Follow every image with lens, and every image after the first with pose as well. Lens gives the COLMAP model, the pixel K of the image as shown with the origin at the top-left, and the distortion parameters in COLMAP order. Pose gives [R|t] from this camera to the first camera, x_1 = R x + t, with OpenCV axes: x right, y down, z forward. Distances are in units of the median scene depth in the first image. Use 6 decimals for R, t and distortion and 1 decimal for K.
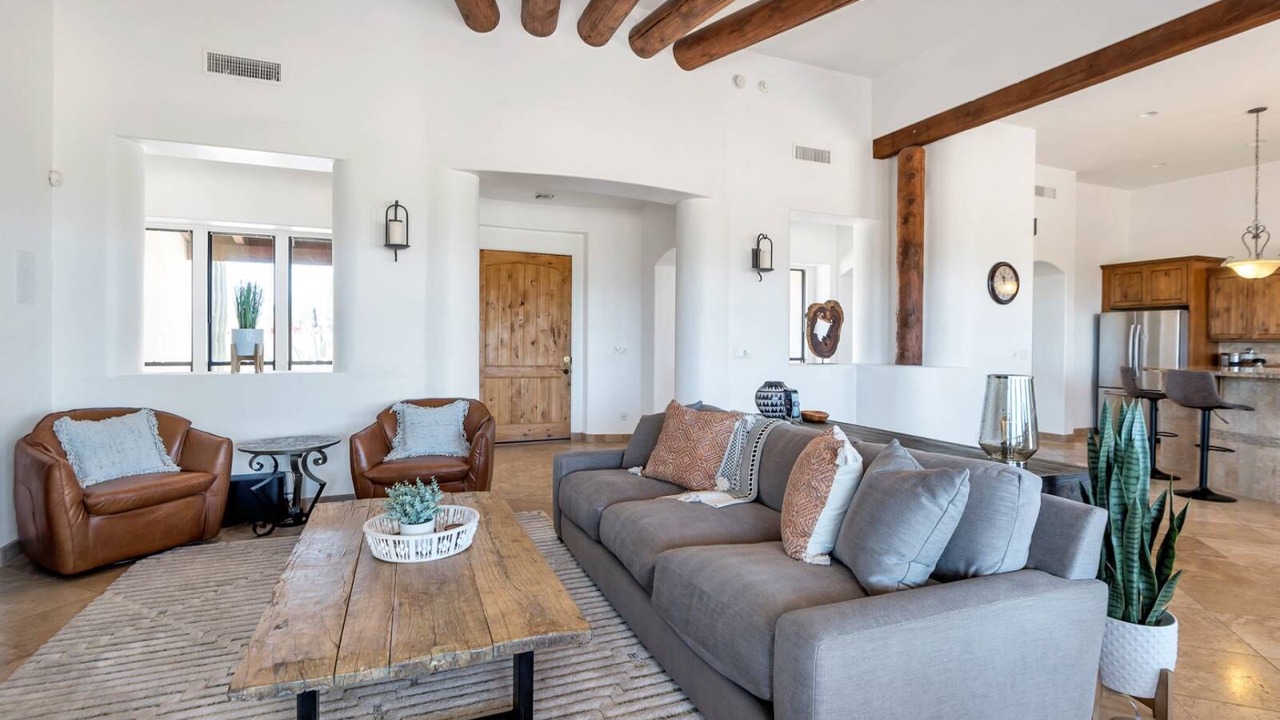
lens RADIAL K [[586.0, 0, 639.0], [0, 586.0, 350.7], [0, 0, 1]] dist [0.005220, -0.003562]
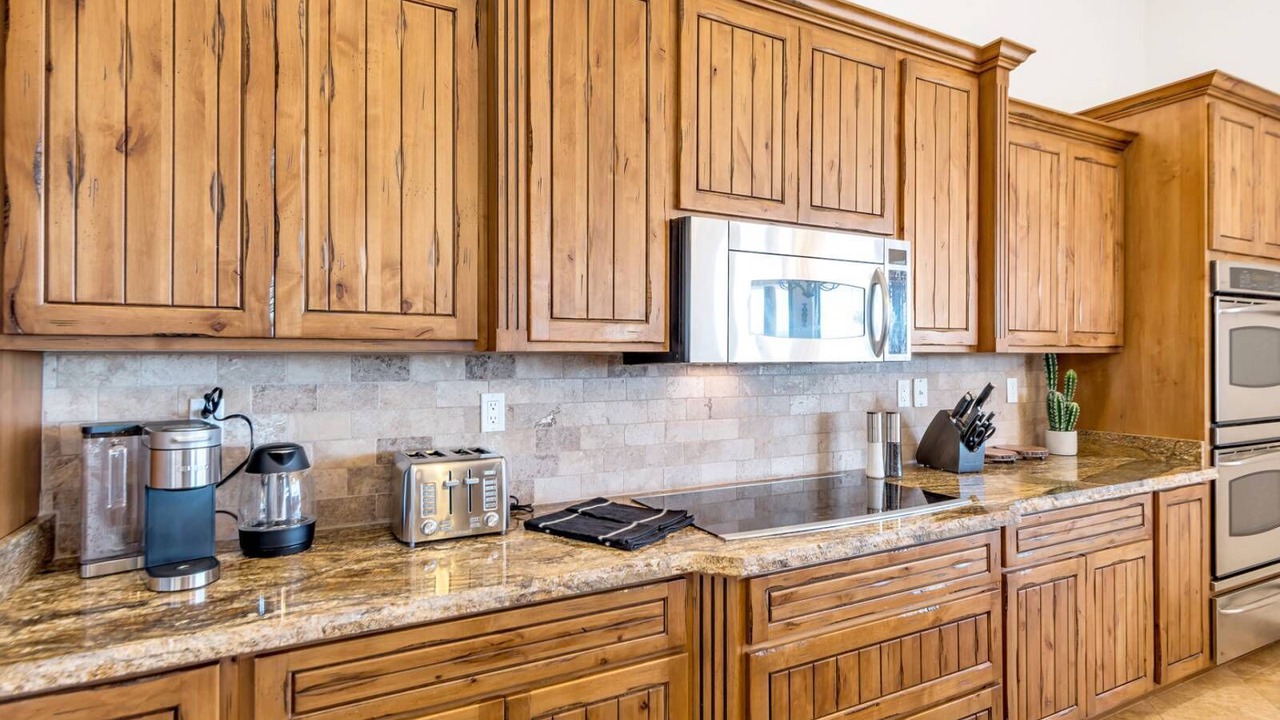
lens RADIAL K [[651.3, 0, 632.5], [0, 651.3, 353.4], [0, 0, 1]] dist [0.006328, -0.006191]
pose [[-0.078548, 0.001649, 0.996909, 0.805460], [0.014304, 0.999898, -0.000527, -0.013012], [-0.996808, 0.014219, -0.078564, 0.864453]]
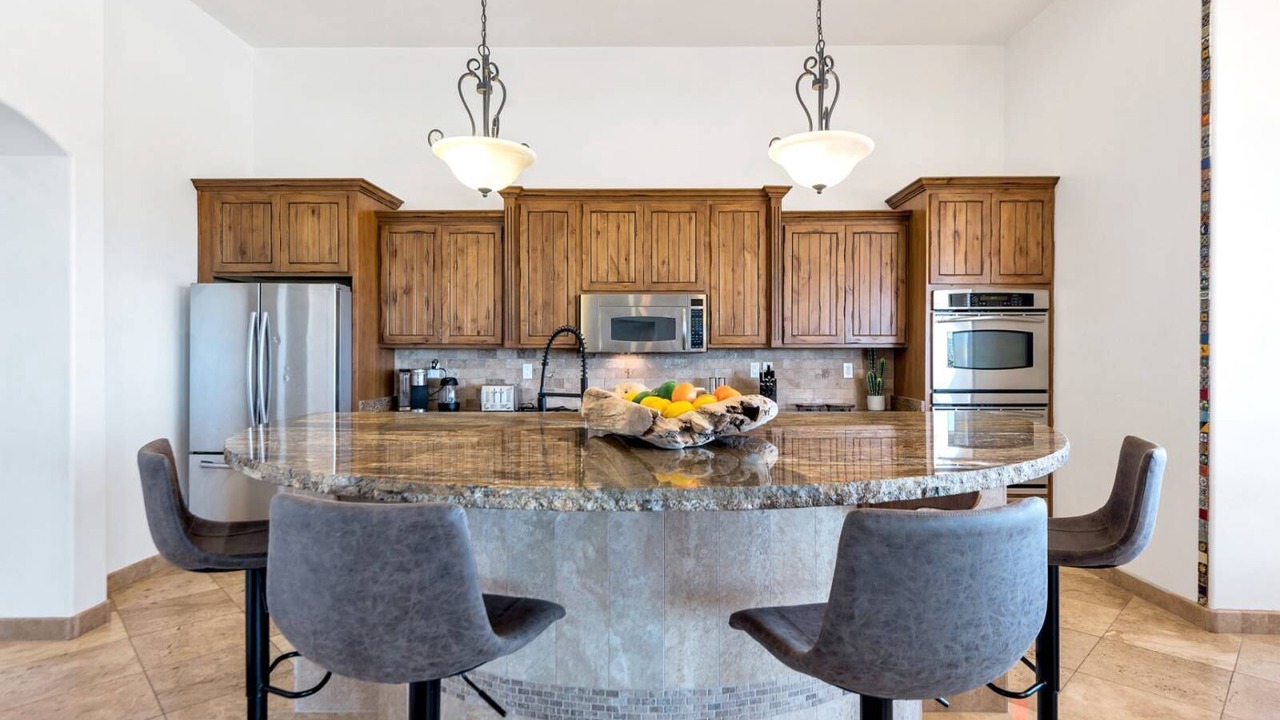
lens RADIAL K [[651.3, 0, 634.9], [0, 651.3, 355.1], [0, 0, 1]] dist [0.006328, -0.006191]
pose [[0.395334, -0.009356, 0.918490, 0.511535], [0.013881, 0.999895, 0.004211, -0.008577], [-0.918432, 0.011085, 0.395423, 0.548838]]
